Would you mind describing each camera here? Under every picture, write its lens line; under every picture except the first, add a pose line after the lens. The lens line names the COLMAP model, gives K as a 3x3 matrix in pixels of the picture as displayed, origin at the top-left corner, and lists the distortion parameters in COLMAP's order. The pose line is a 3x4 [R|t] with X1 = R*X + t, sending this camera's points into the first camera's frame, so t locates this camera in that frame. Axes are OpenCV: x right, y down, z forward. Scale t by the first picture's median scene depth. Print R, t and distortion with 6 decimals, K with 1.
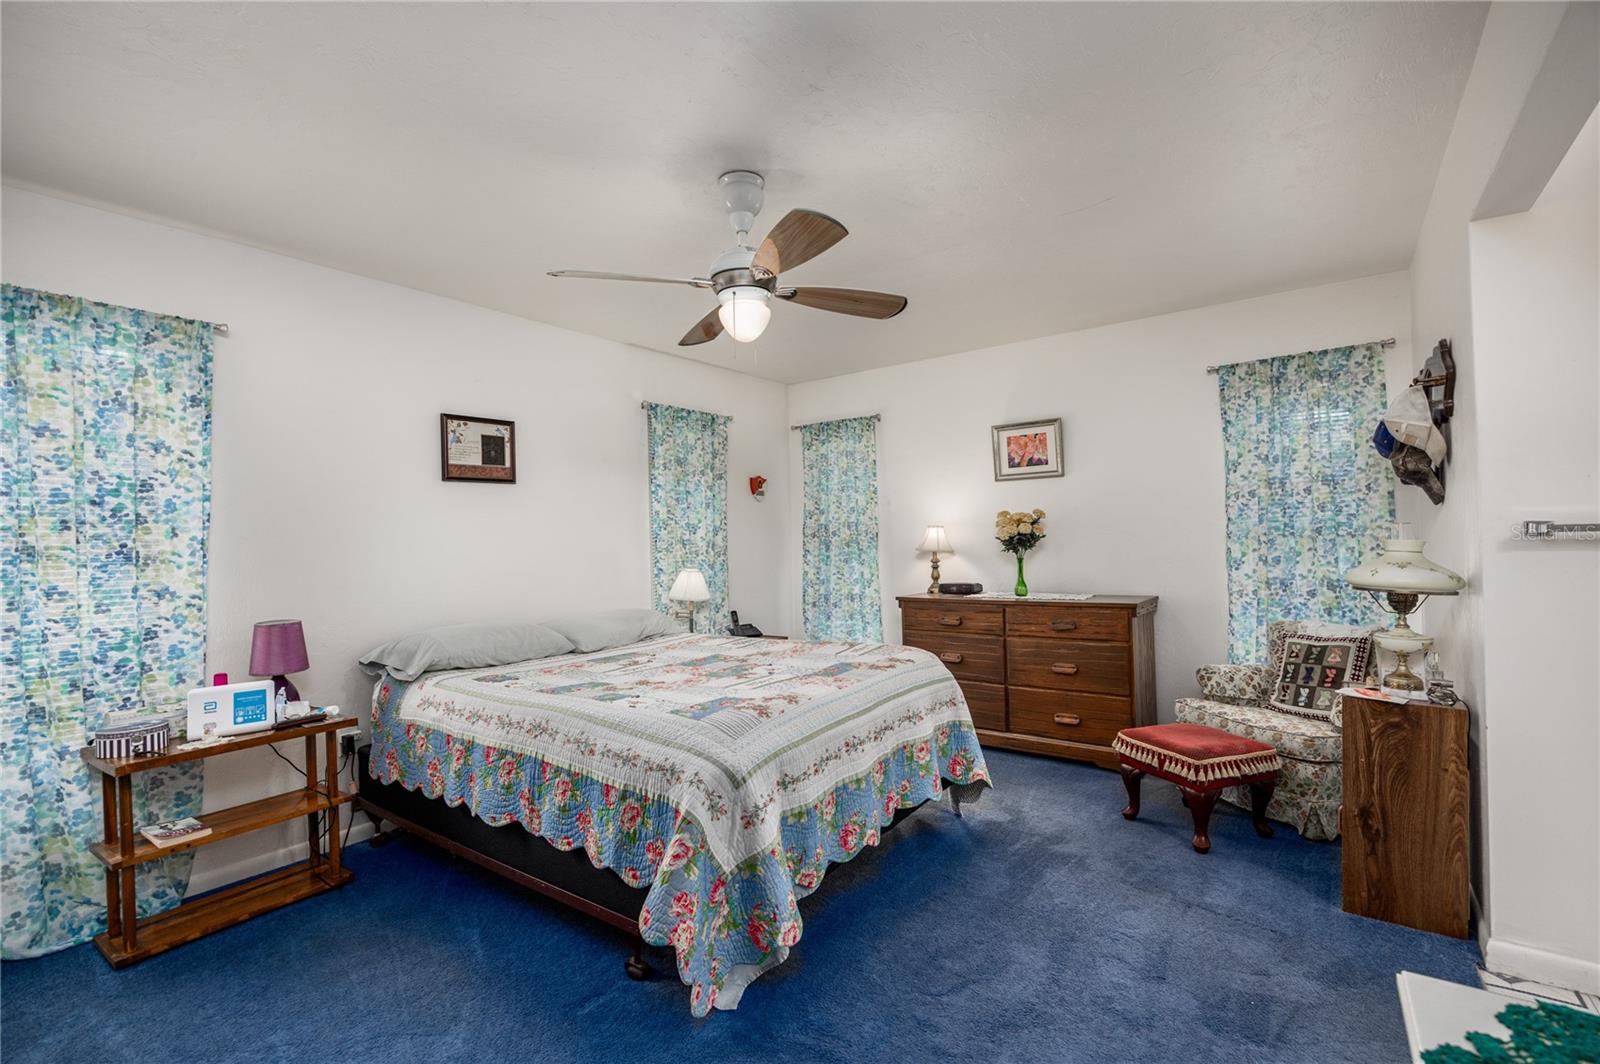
lens RADIAL K [[706.6, 0, 801.2], [0, 706.6, 535.2], [0, 0, 1]] dist [-0.017744, -0.000021]
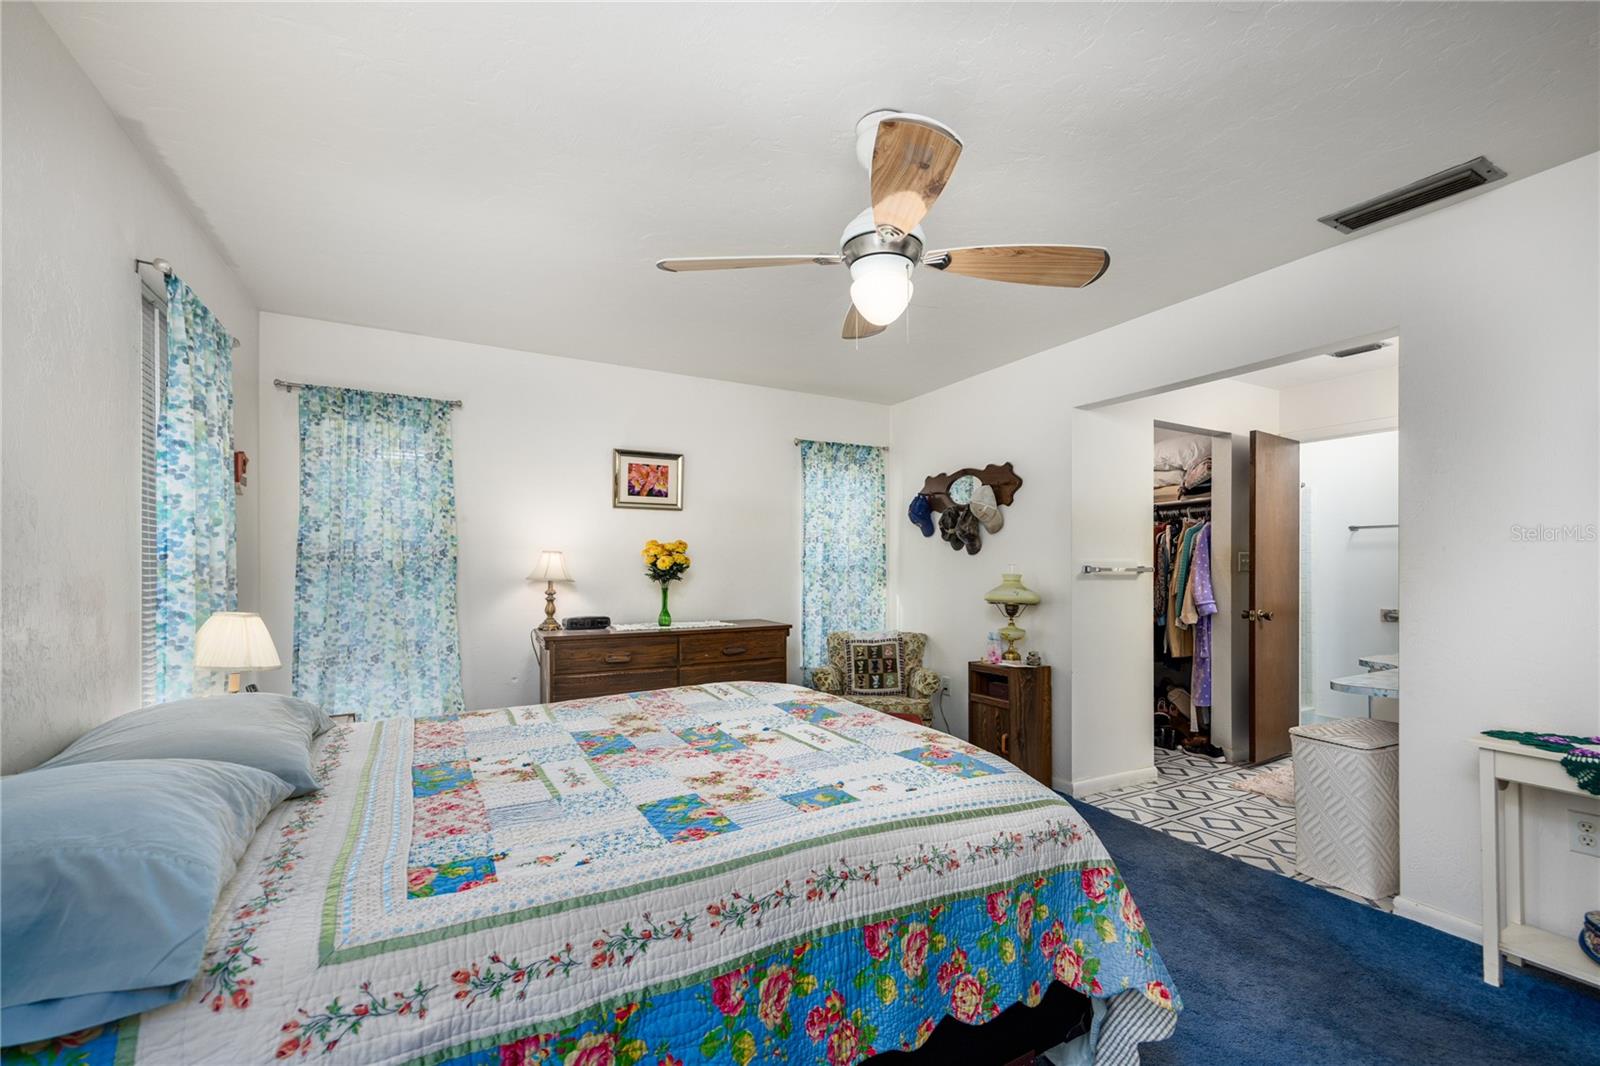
lens RADIAL K [[673.9, 0, 801.6], [0, 673.9, 564.2], [0, 0, 1]] dist [0.005329, 0.000164]
pose [[0.406512, 0.029349, 0.913174, -0.503622], [-0.019728, 0.999533, -0.023343, 0.017906], [-0.913432, -0.008526, 0.406902, 0.453851]]
